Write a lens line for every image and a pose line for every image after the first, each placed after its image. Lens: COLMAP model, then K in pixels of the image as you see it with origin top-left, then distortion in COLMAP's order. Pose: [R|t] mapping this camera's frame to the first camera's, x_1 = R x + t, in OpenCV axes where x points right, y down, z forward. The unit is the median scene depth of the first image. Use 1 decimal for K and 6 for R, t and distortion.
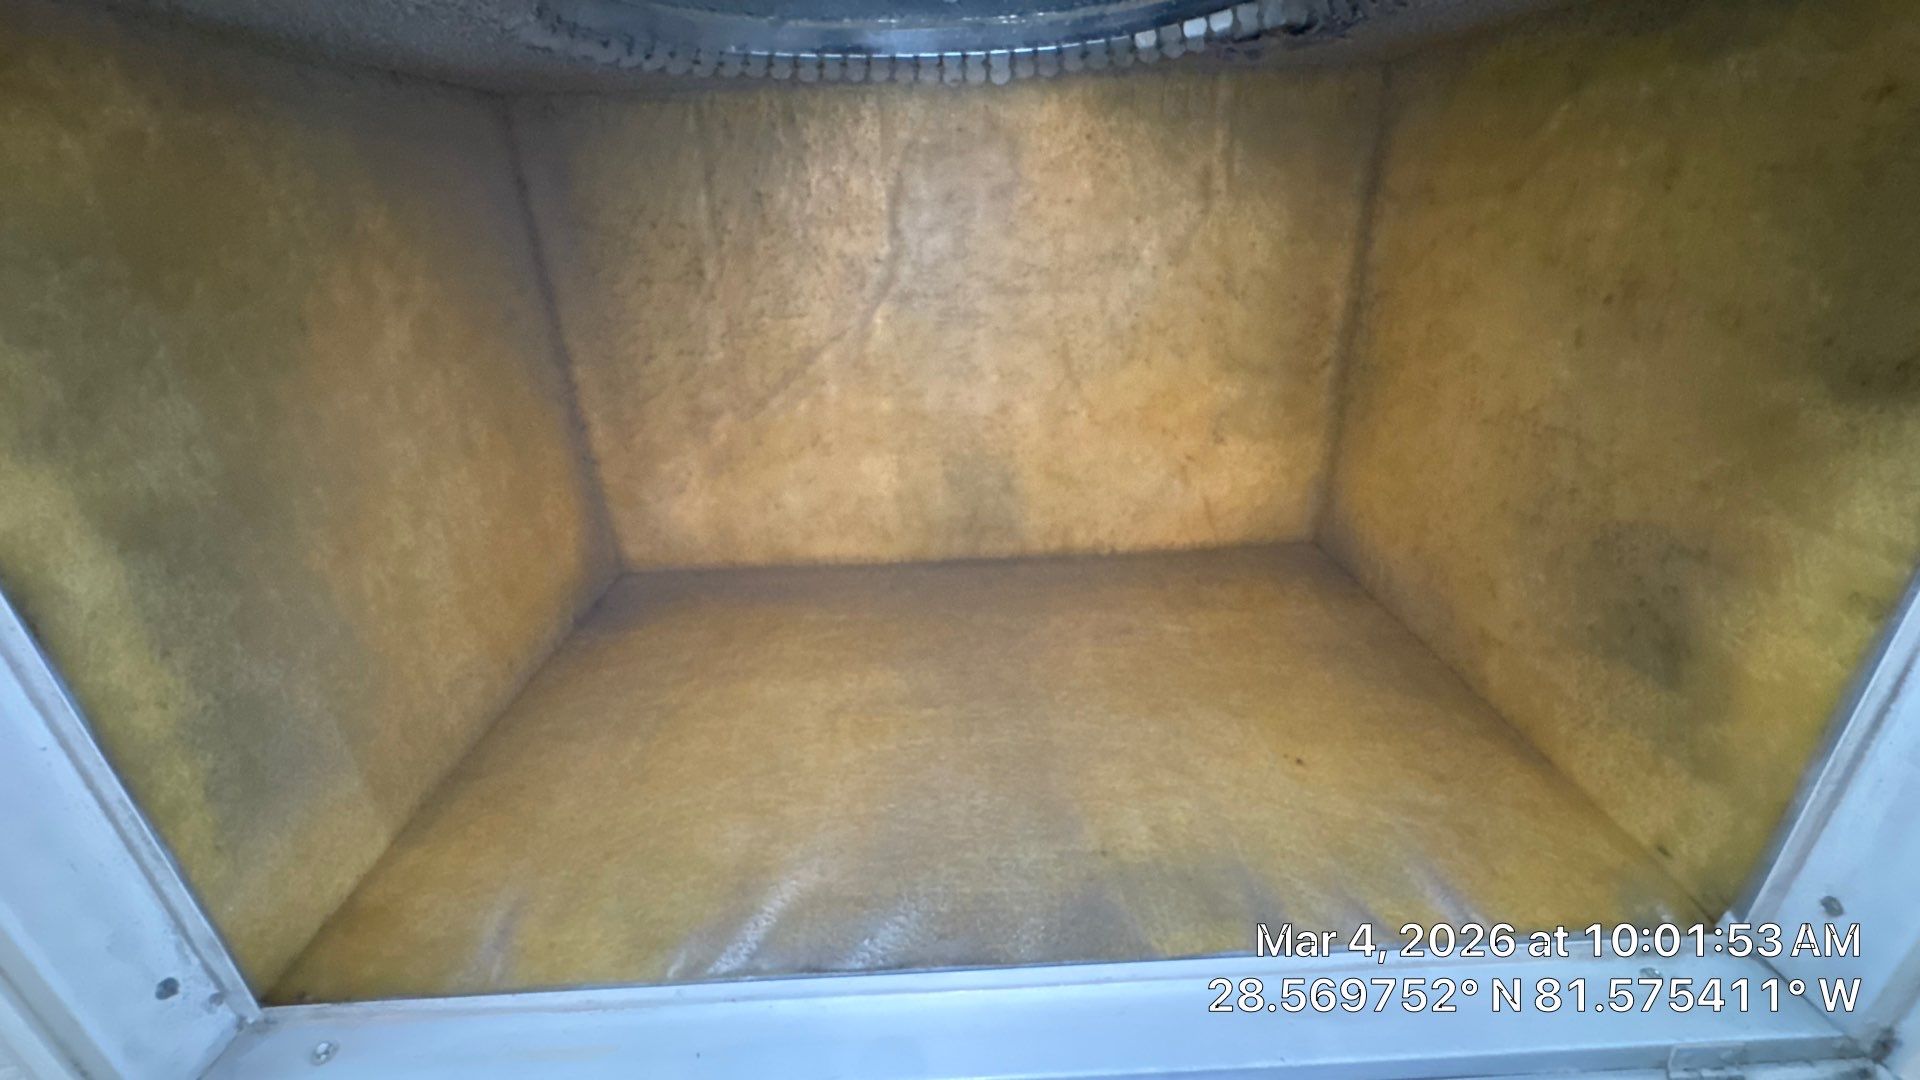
lens RADIAL K [[777.1, 0, 957.7], [0, 777.1, 543.7], [0, 0, 1]] dist [-0.002785, -0.000262]
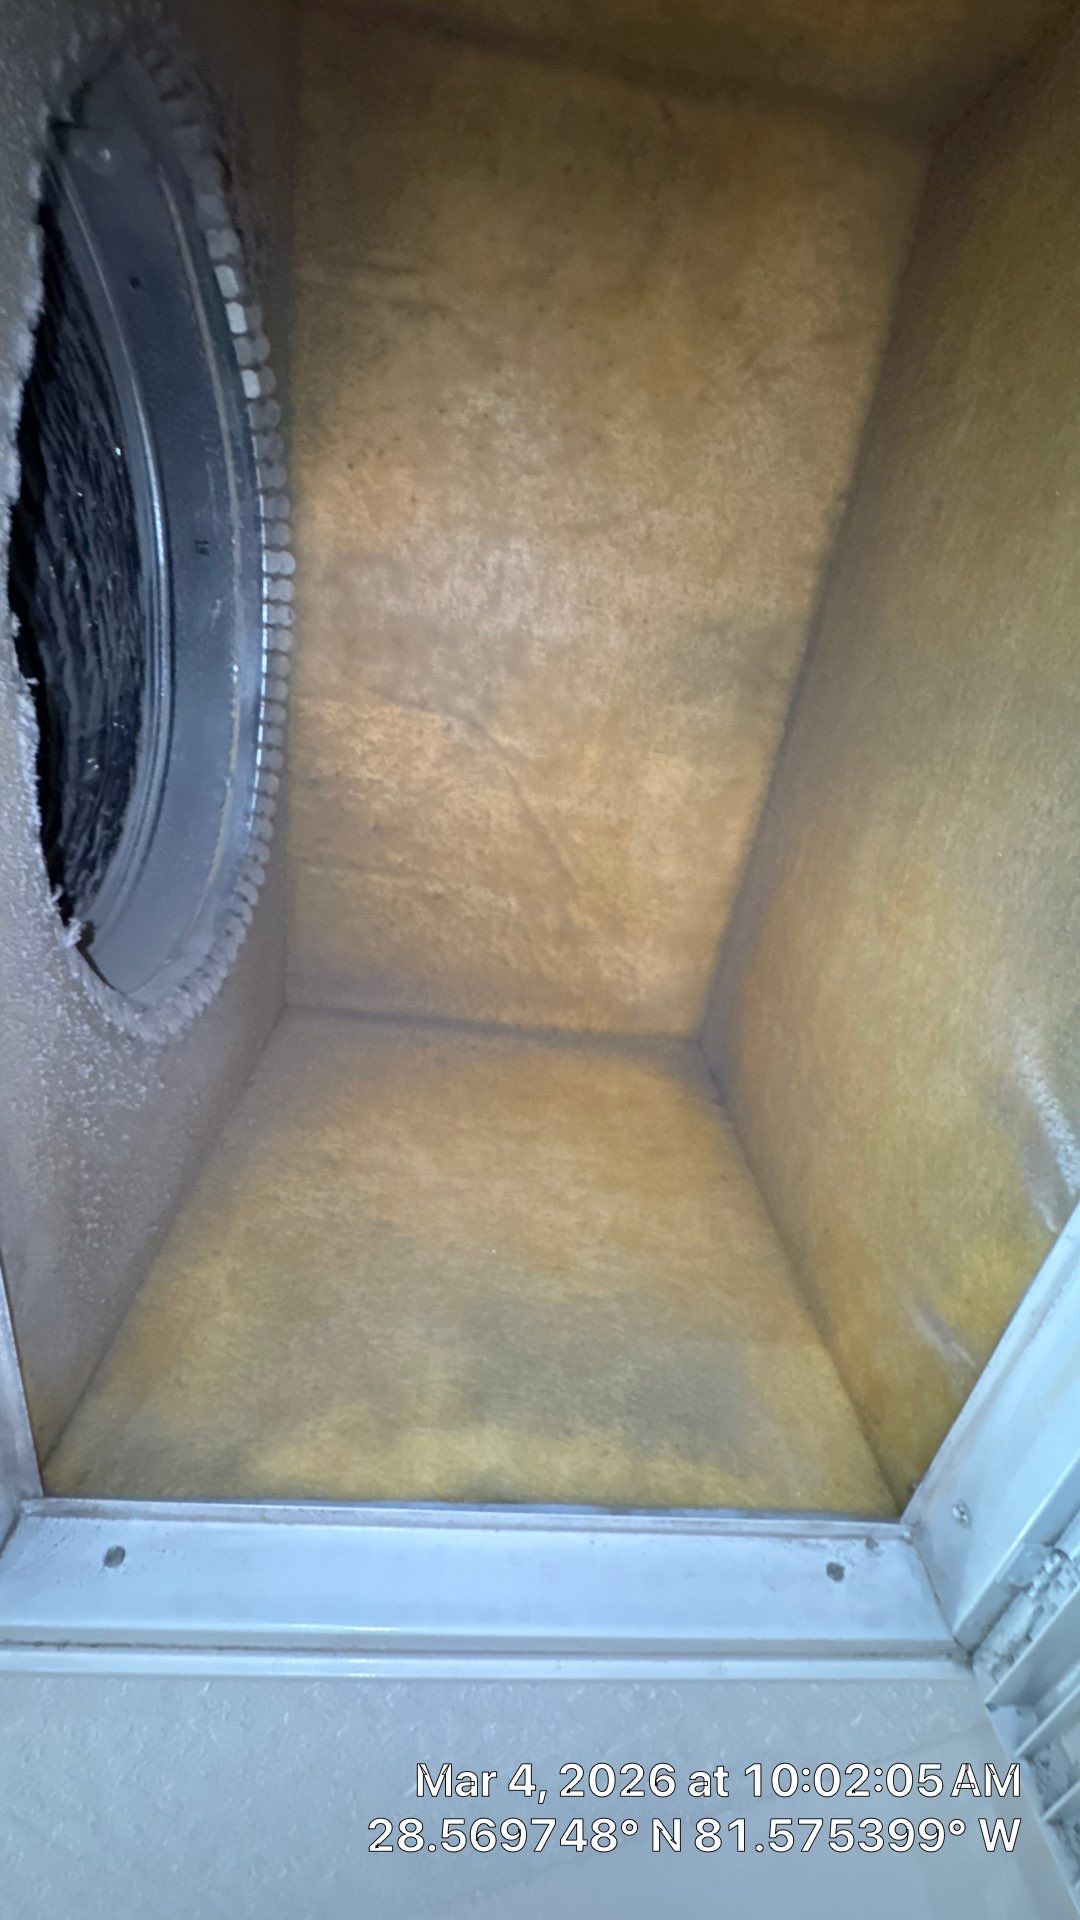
lens RADIAL K [[777.1, 0, 549.8], [0, 777.1, 956.0], [0, 0, 1]] dist [-0.002785, -0.000262]
pose [[0.181099, -0.878535, -0.442017, 0.116172], [0.913441, 0.316818, -0.255446, 0.110281], [0.364457, -0.357496, 0.859865, 0.106080]]
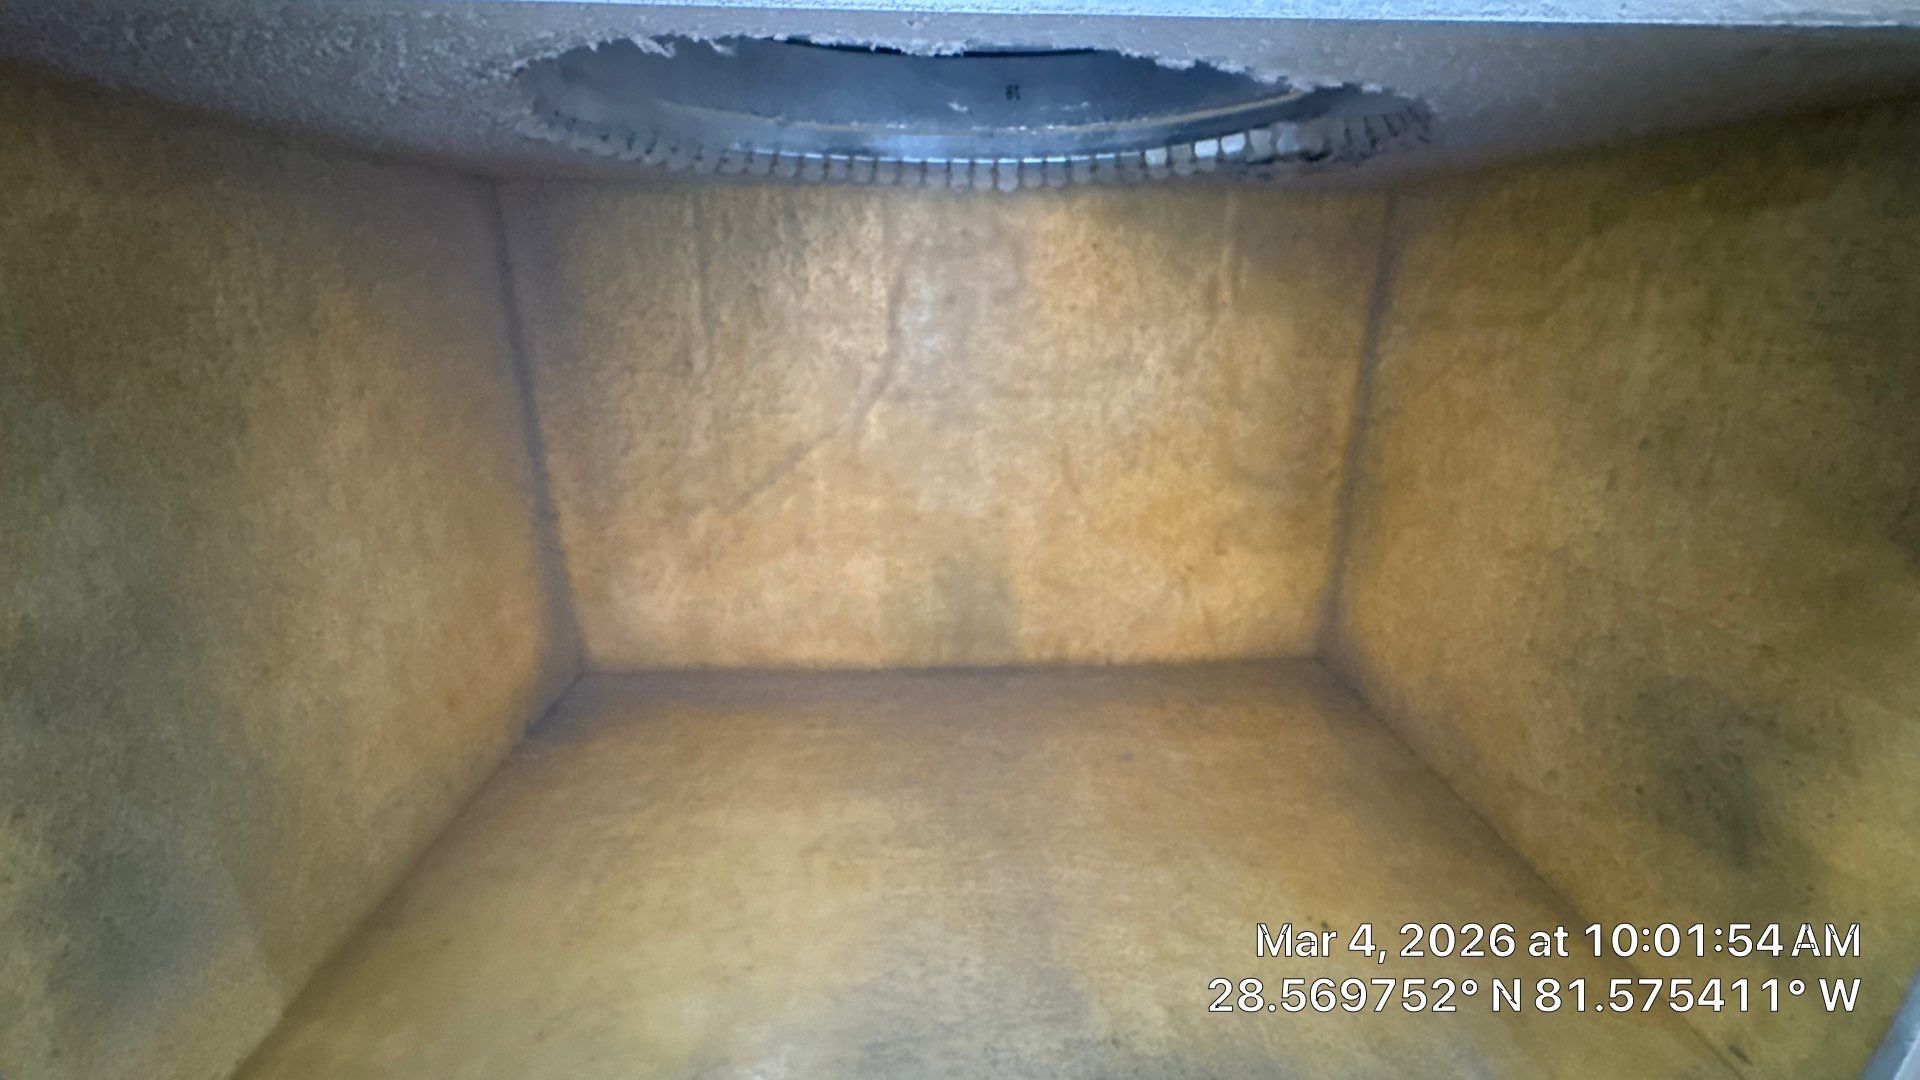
lens RADIAL K [[777.1, 0, 955.0], [0, 777.1, 538.6], [0, 0, 1]] dist [-0.002785, -0.000262]
pose [[0.998988, 0.032434, 0.031164, -0.029380], [-0.029411, 0.995232, -0.092993, -0.061915], [-0.034031, 0.091982, 0.995179, 0.063294]]
